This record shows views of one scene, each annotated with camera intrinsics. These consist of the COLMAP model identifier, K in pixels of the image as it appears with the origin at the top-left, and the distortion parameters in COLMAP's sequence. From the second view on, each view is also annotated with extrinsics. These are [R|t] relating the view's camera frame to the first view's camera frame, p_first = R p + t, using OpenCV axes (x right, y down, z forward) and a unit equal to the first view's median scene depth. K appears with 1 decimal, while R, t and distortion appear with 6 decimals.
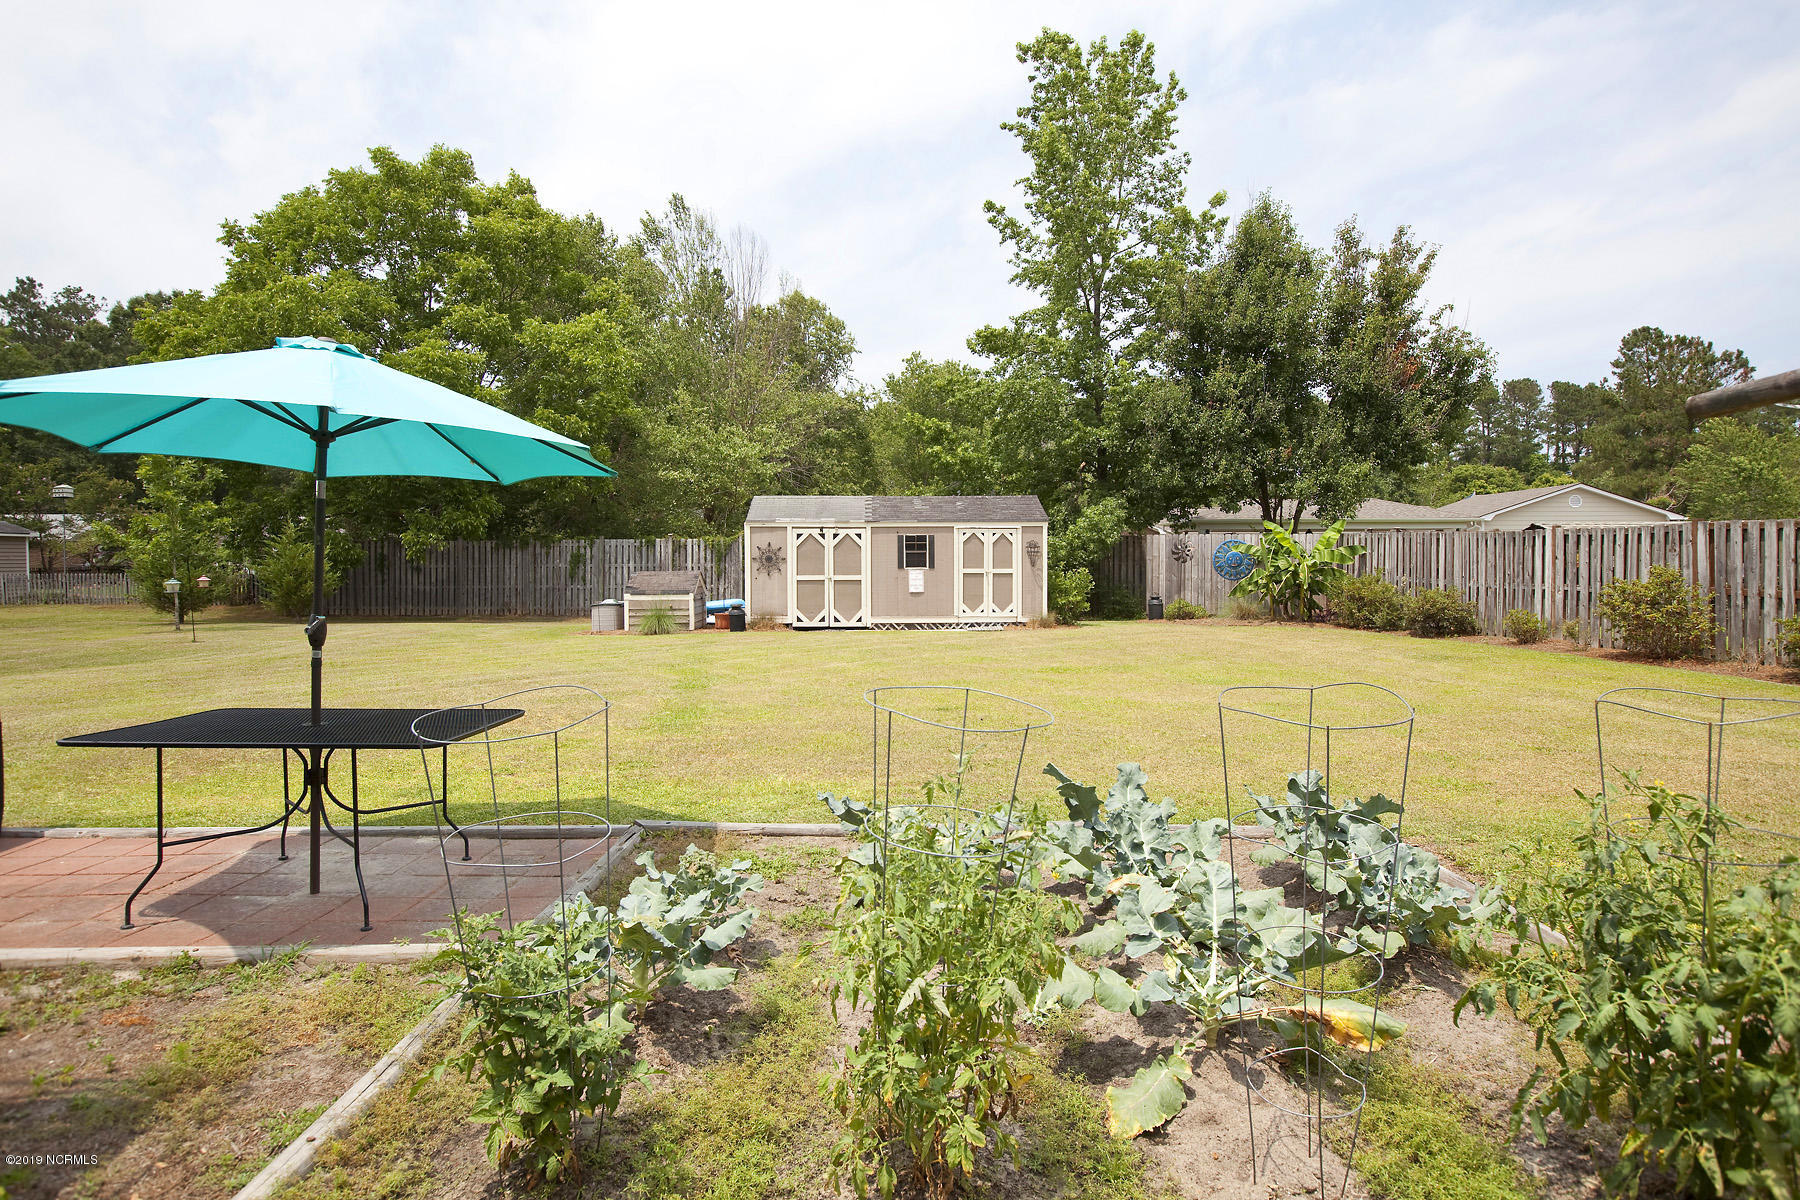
lens RADIAL K [[979.6, 0, 878.5], [0, 979.6, 582.6], [0, 0, 1]] dist [-0.040229, 0.004570]
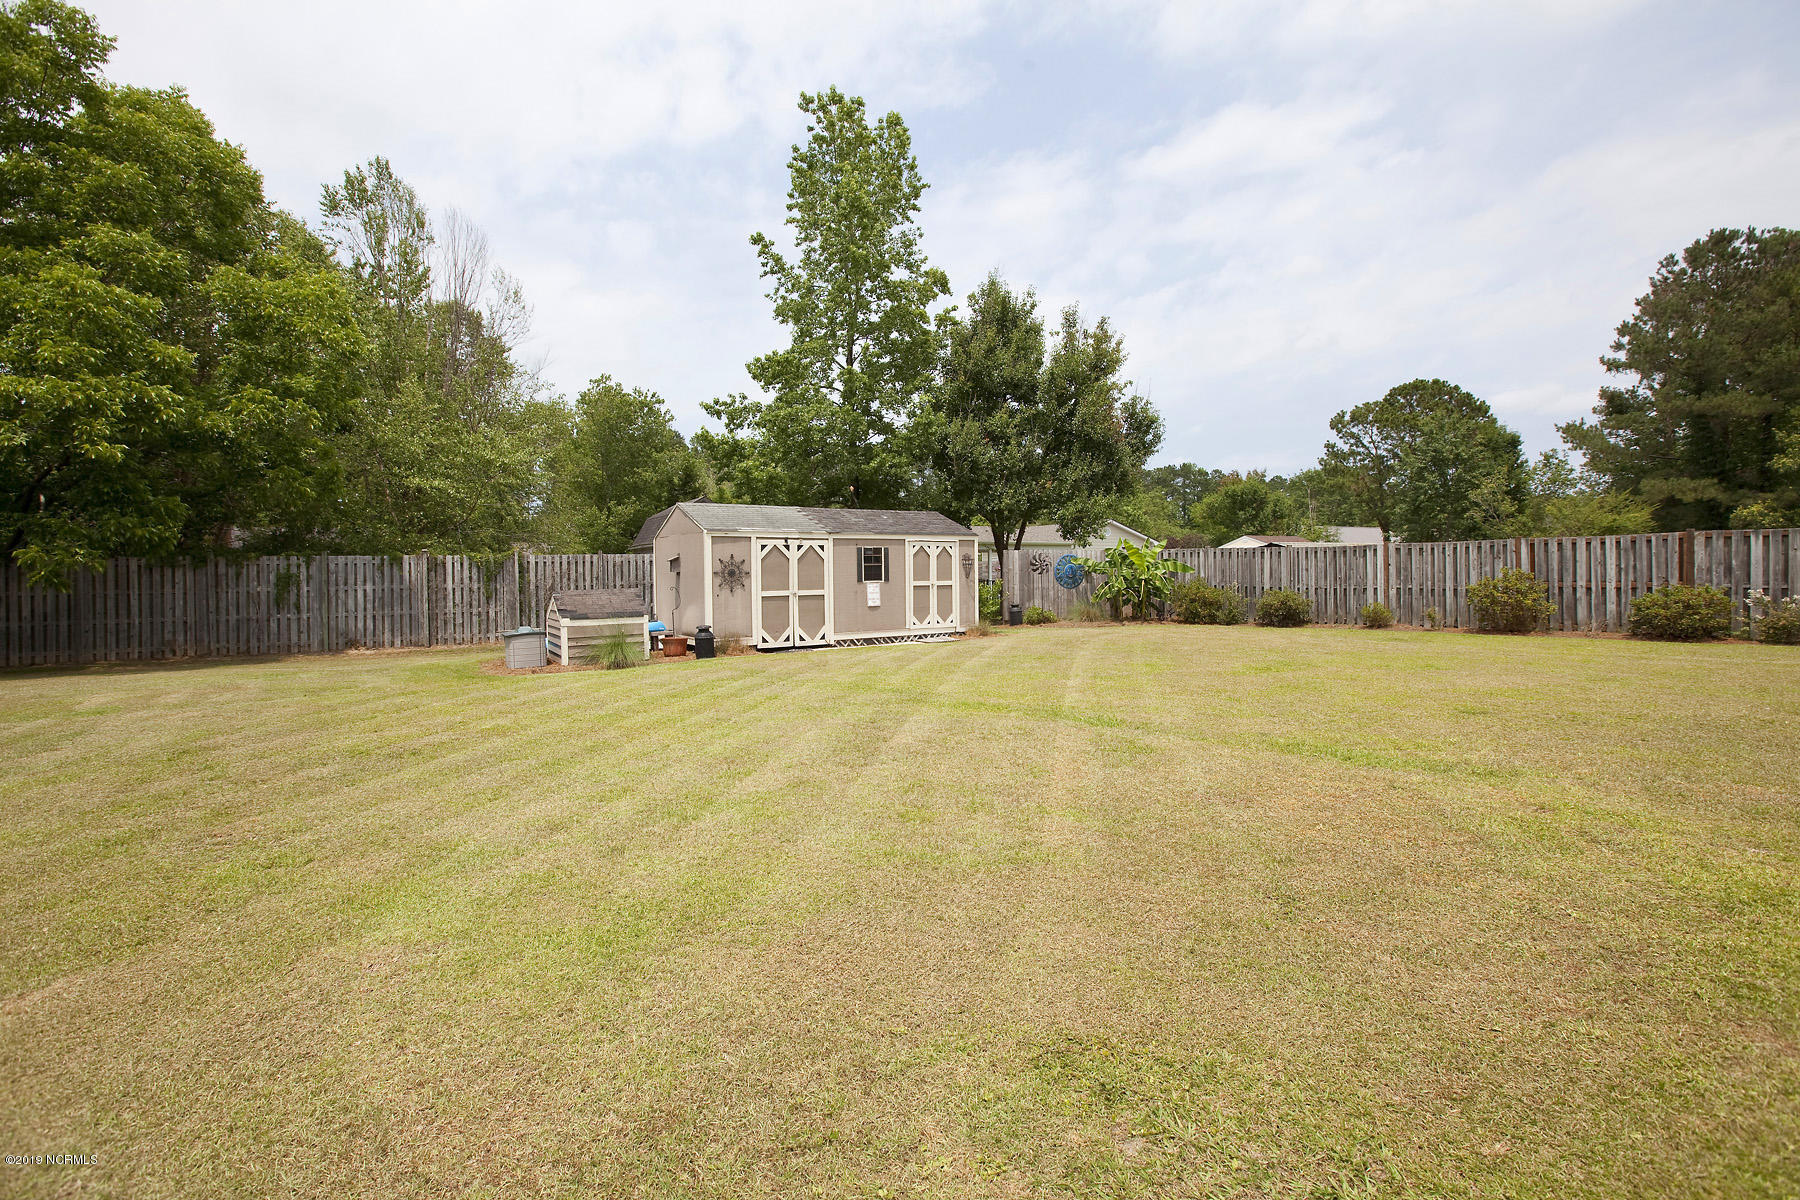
lens RADIAL K [[822.6, 0, 893.5], [0, 822.6, 586.8], [0, 0, 1]] dist [-0.052129, 0.016036]
pose [[0.839659, -0.016842, 0.542852, -0.300992], [0.025820, 0.999627, -0.008924, -0.001193], [-0.542499, 0.021510, 0.839781, 0.235294]]
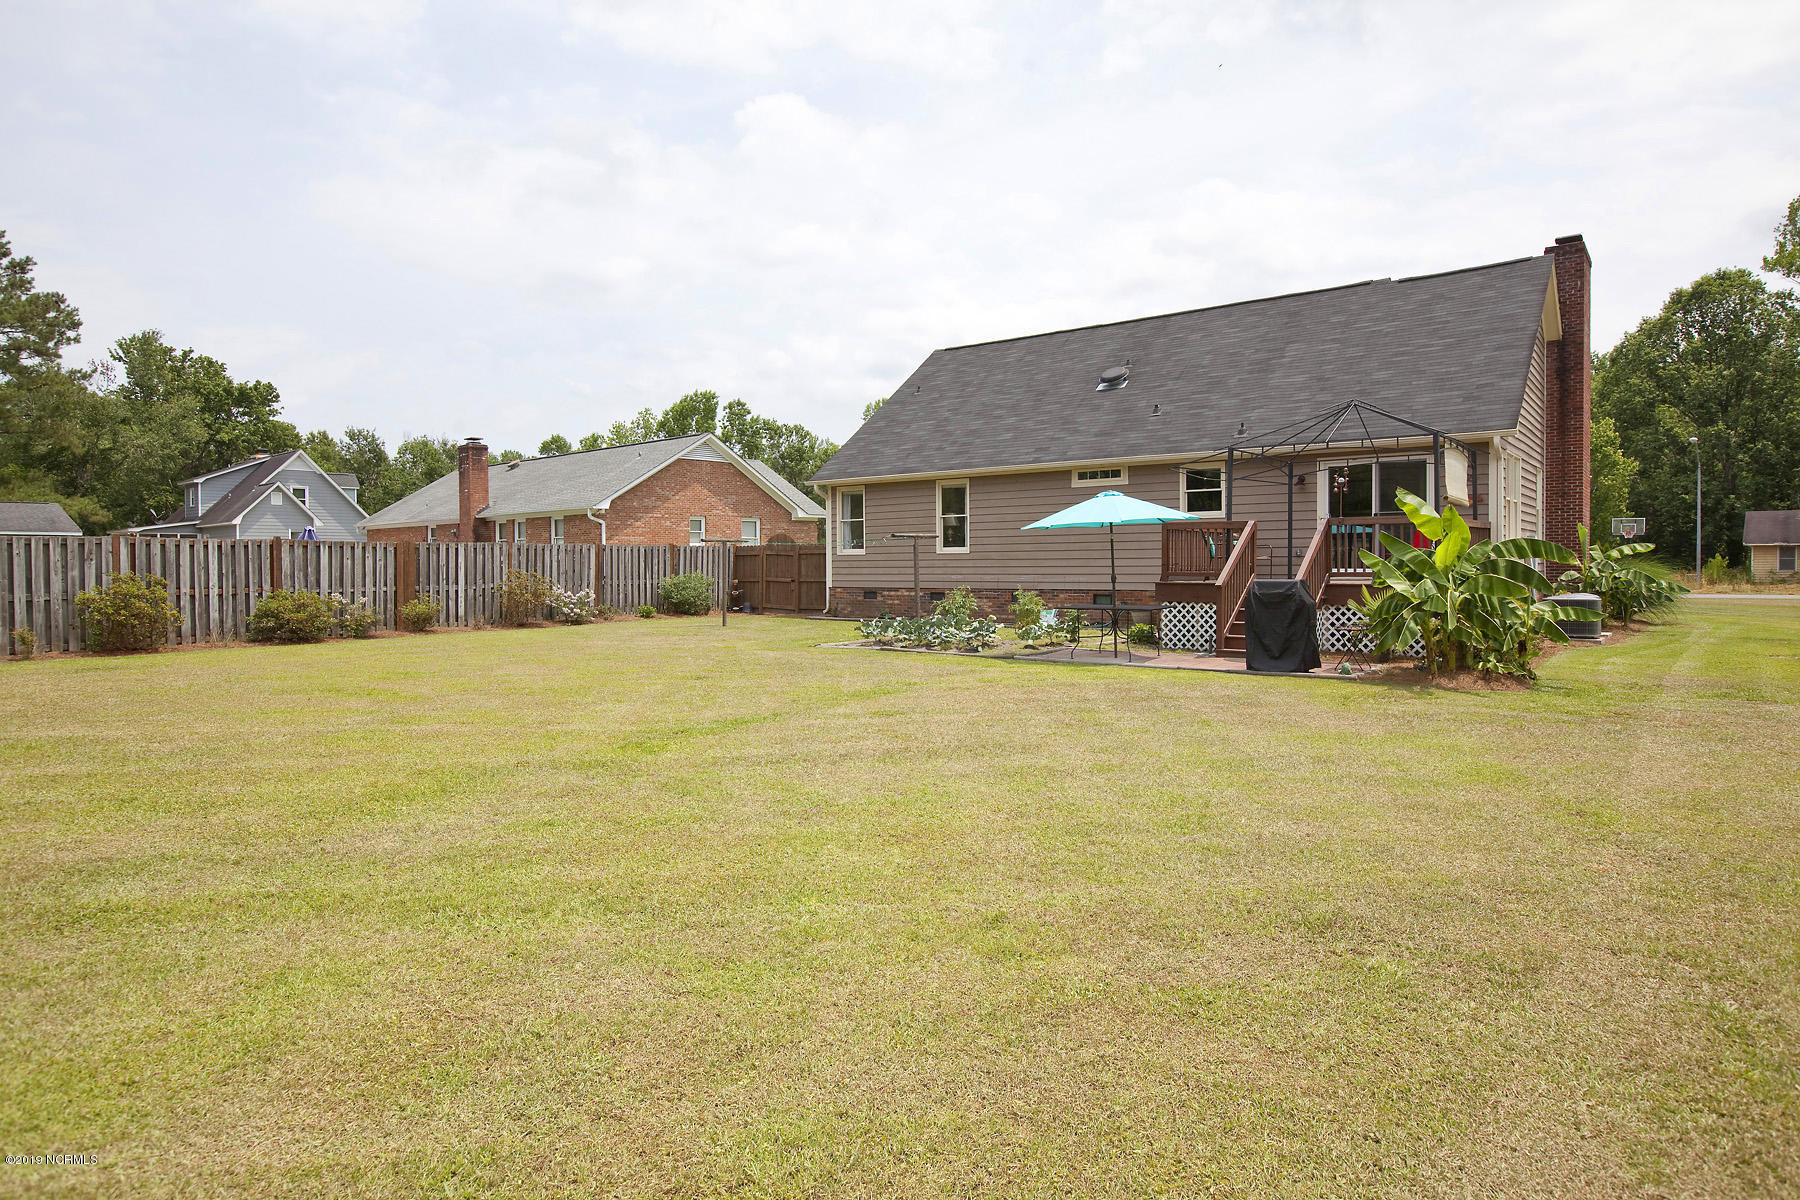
lens RADIAL K [[1034.2, 0, 901.8], [0, 1034.2, 592.9], [0, 0, 1]] dist [-0.031327, 0.000569]
pose [[-0.814680, -0.011330, 0.579800, -0.331185], [0.018376, 0.998803, 0.045339, -0.015694], [-0.579620, 0.047591, -0.813496, 0.711721]]
